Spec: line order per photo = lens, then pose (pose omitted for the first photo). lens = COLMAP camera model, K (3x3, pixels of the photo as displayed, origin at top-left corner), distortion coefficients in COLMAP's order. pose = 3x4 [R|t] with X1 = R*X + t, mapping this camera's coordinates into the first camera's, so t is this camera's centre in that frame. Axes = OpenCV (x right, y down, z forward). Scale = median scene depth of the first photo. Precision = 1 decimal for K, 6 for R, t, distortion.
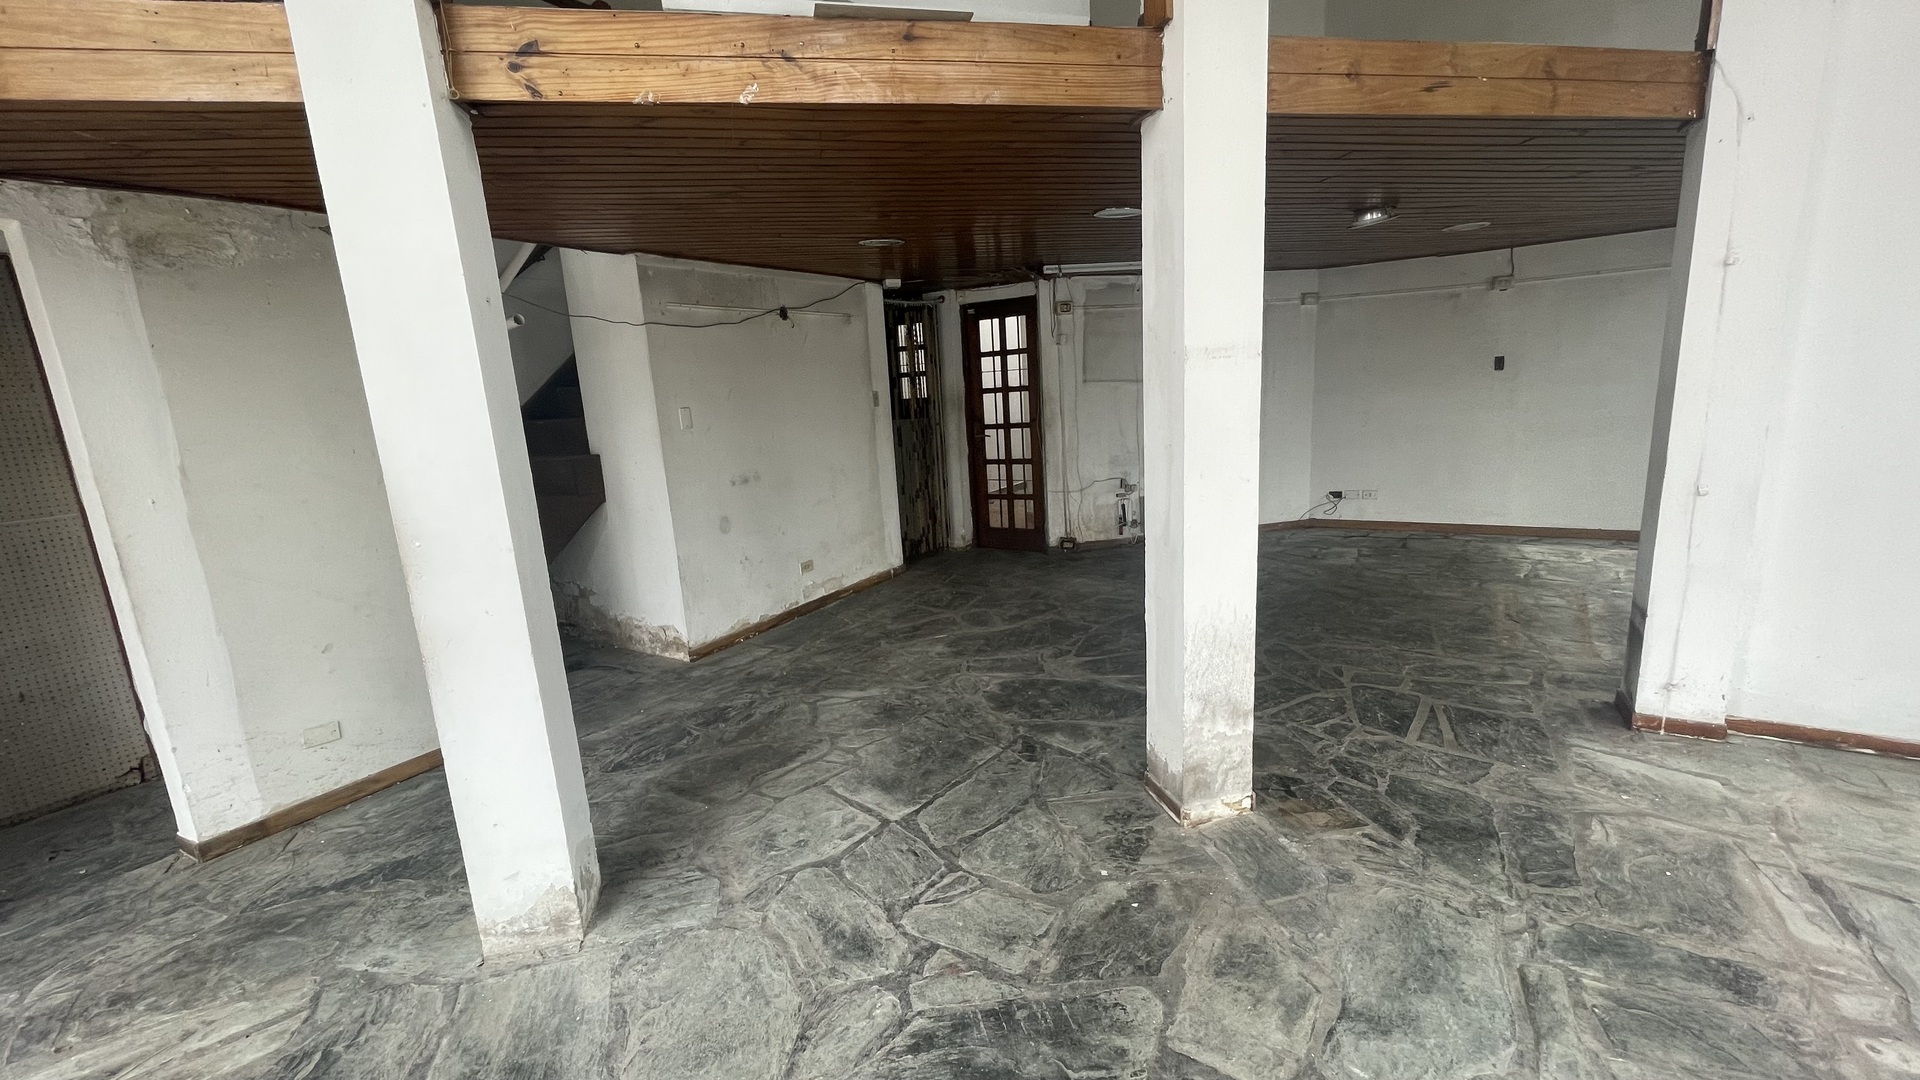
lens RADIAL K [[777.4, 0, 957.1], [0, 777.4, 541.9], [0, 0, 1]] dist [-0.000025, -0.000701]
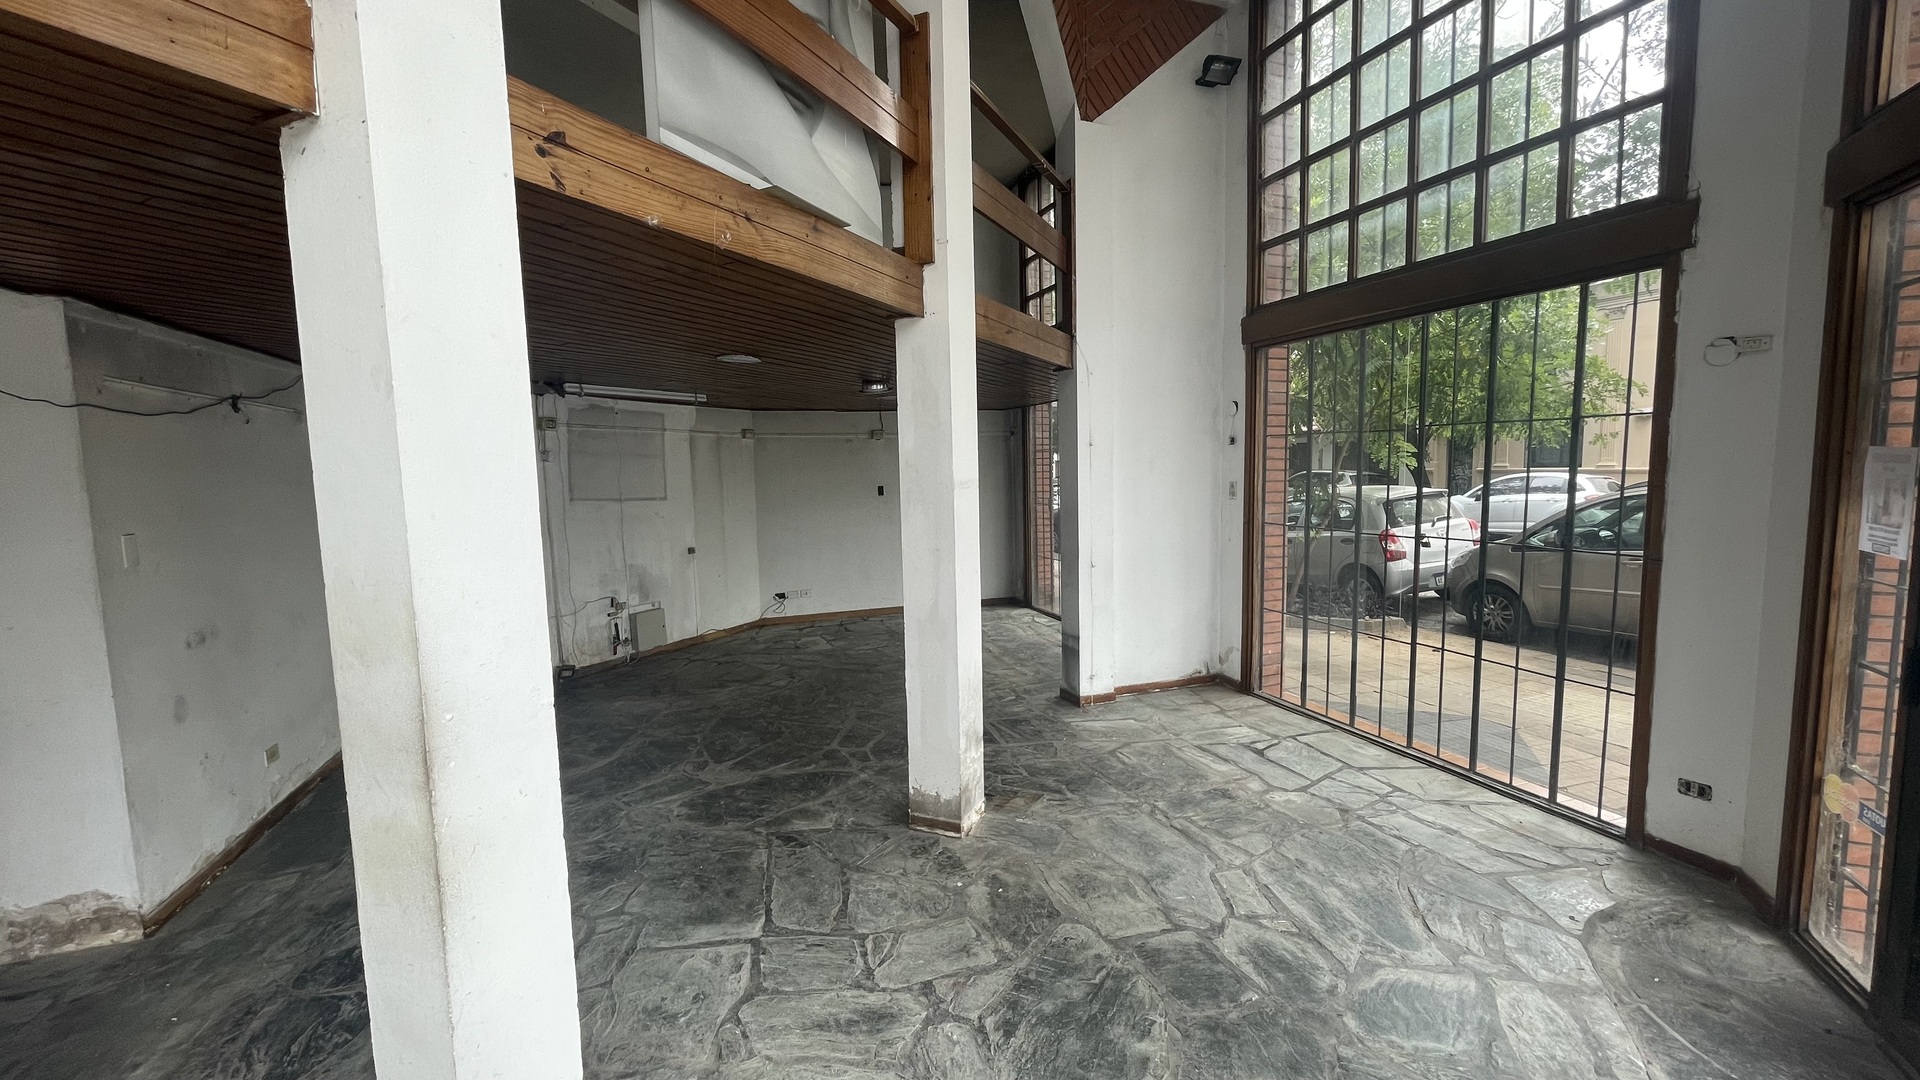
lens RADIAL K [[777.4, 0, 957.1], [0, 777.4, 541.9], [0, 0, 1]] dist [-0.000025, -0.000701]
pose [[0.622086, -0.030487, 0.782355, -0.701816], [0.147291, 0.985958, -0.078697, -0.022601], [-0.768970, 0.164190, 0.617840, 0.114522]]
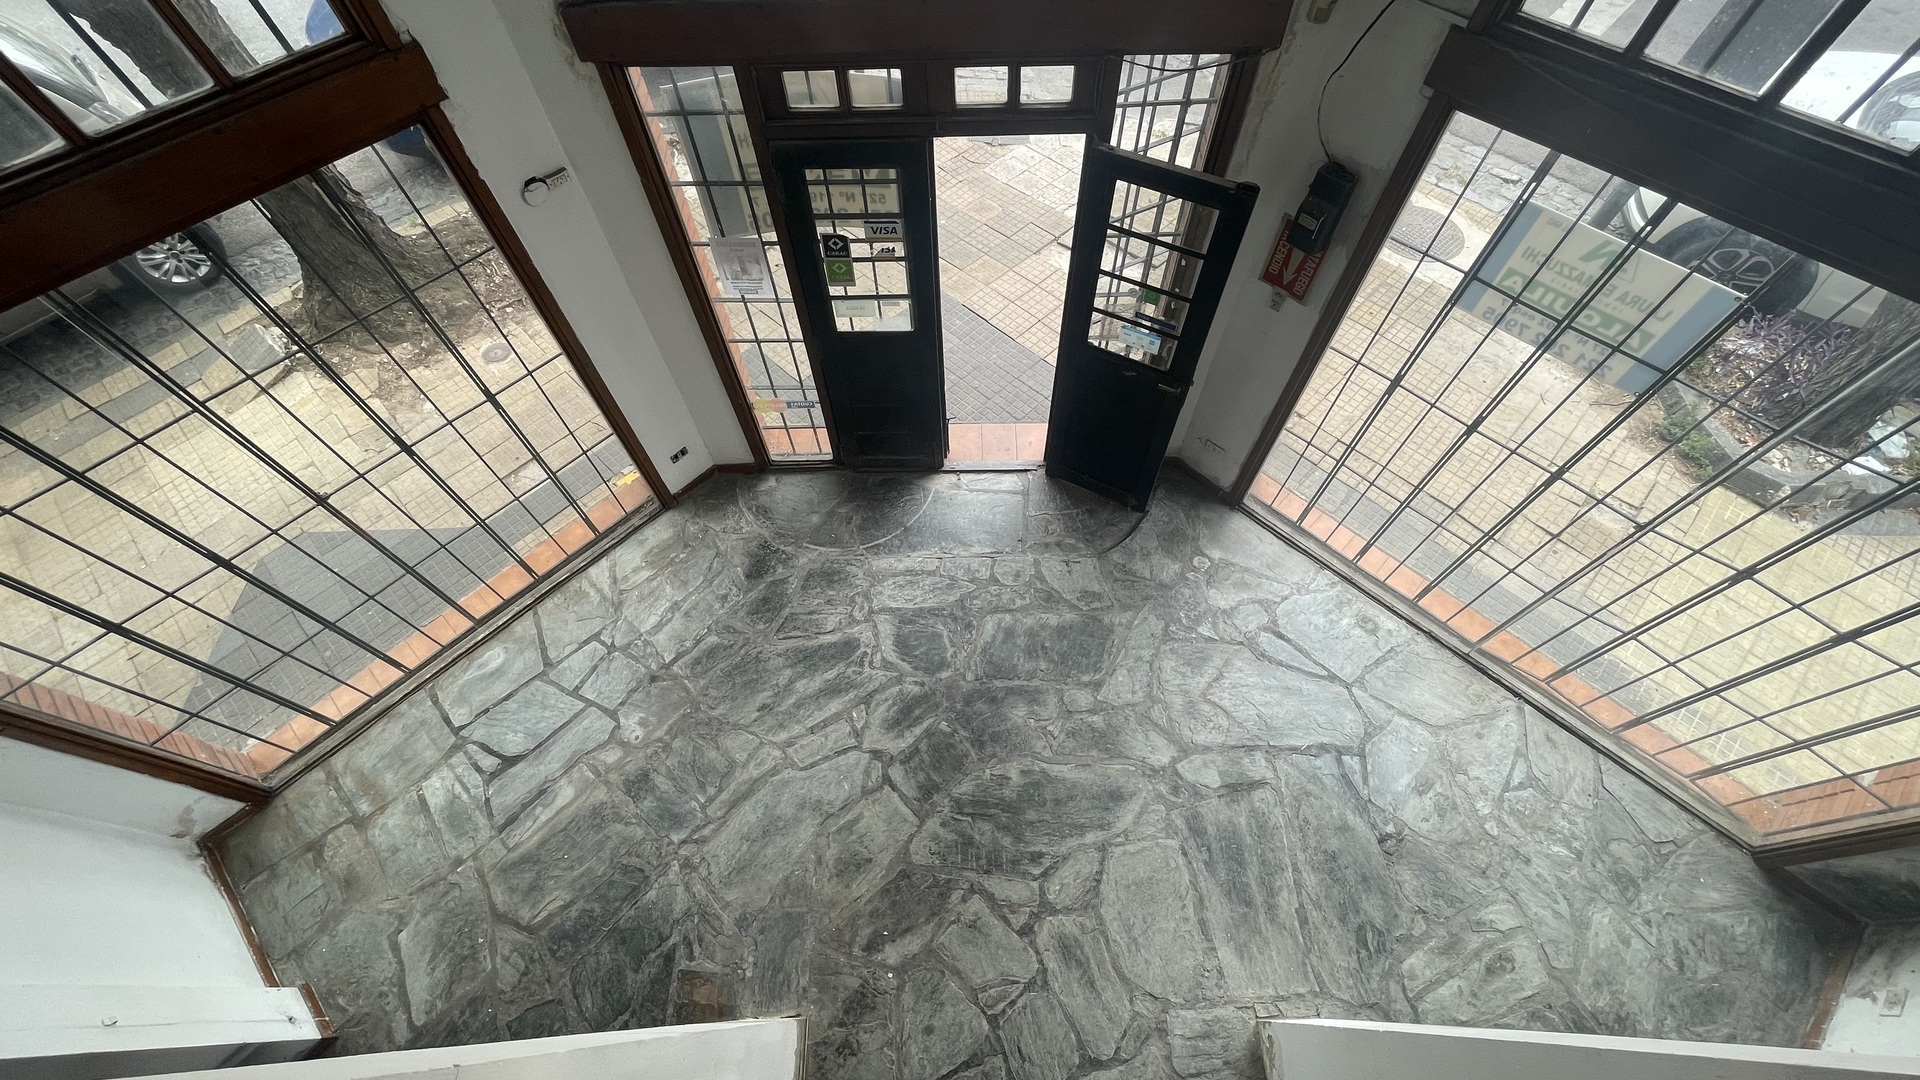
lens RADIAL K [[777.4, 0, 957.1], [0, 777.4, 541.9], [0, 0, 1]] dist [-0.000025, -0.000701]
pose [[-0.973495, -0.146397, 0.175715, -0.052755], [0.119205, 0.330898, 0.936107, -1.003904], [-0.195187, 0.932242, -0.304676, 0.602551]]
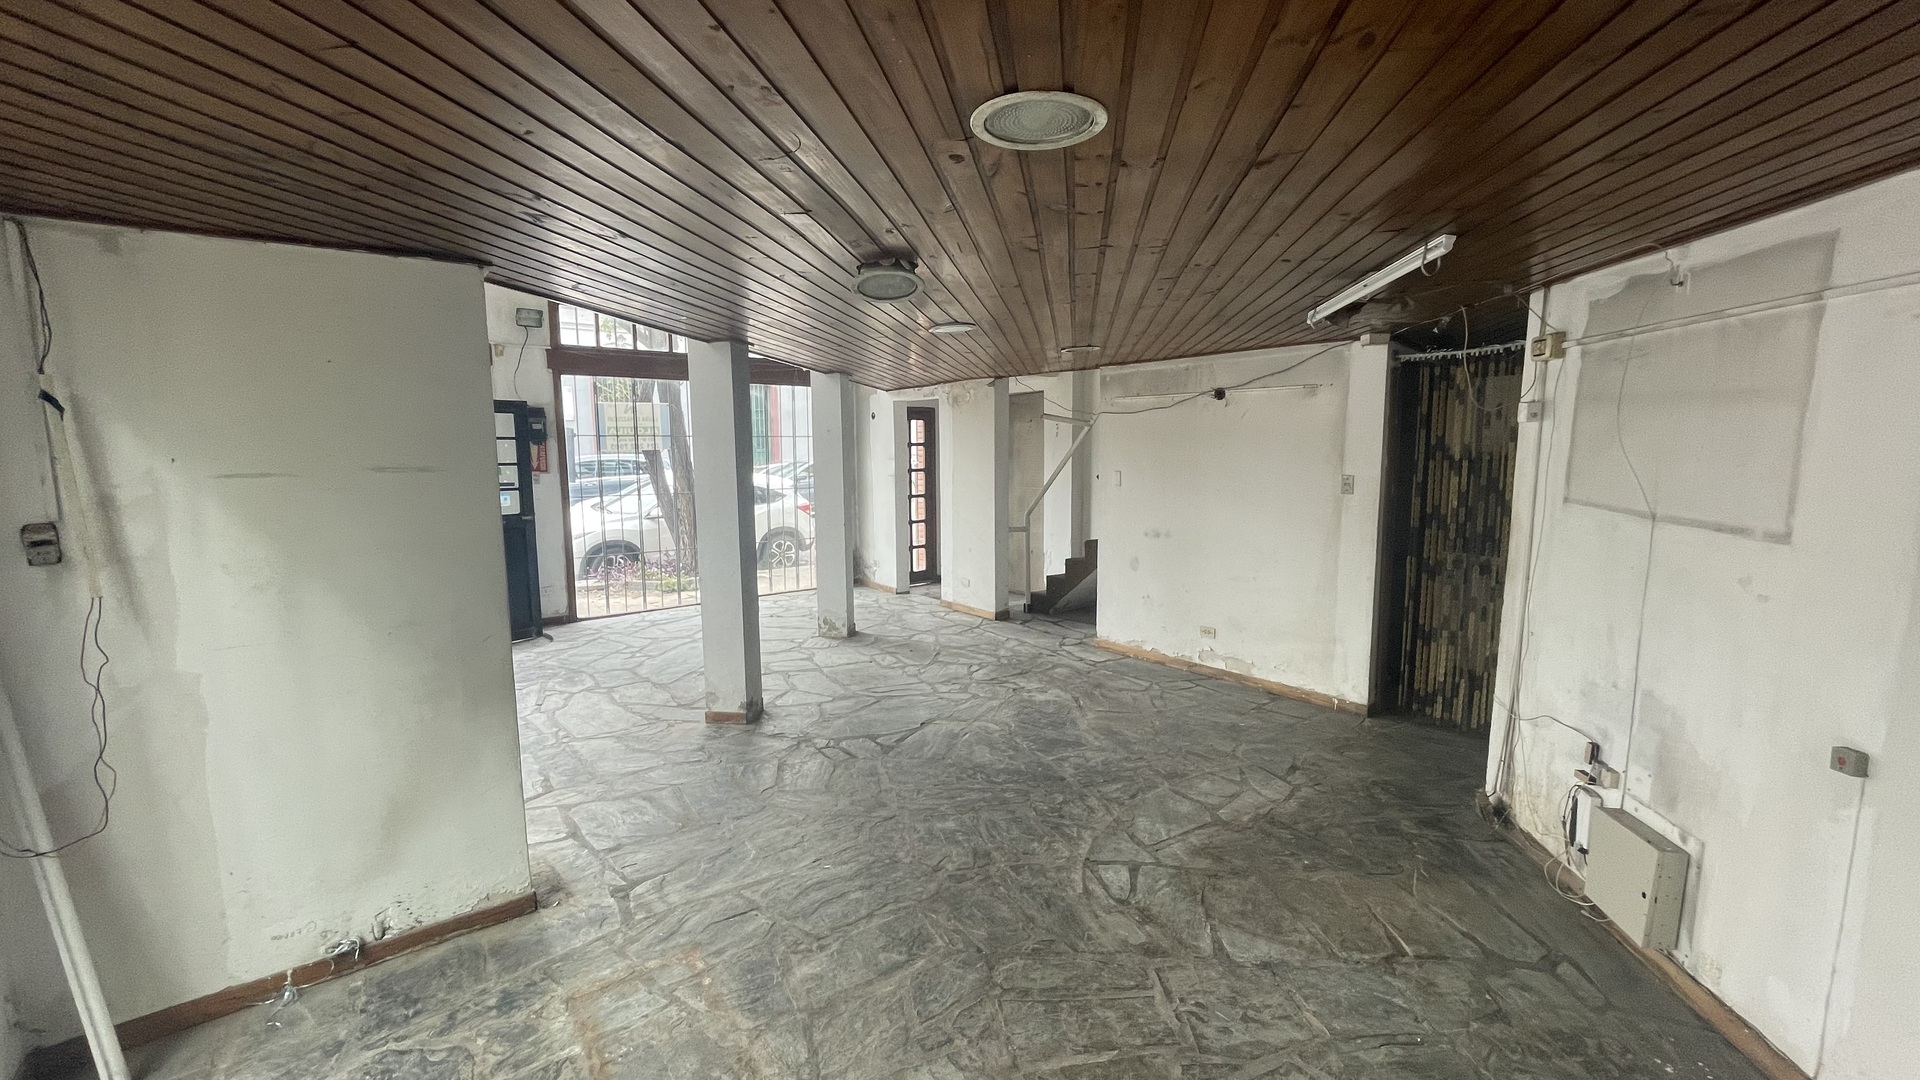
lens RADIAL K [[777.4, 0, 957.1], [0, 777.4, 541.9], [0, 0, 1]] dist [-0.000025, -0.000701]
pose [[-0.348722, 0.176385, -0.920479, 1.720488], [-0.166141, 0.954943, 0.245931, -0.567024], [0.922383, 0.238691, -0.303705, 1.949738]]
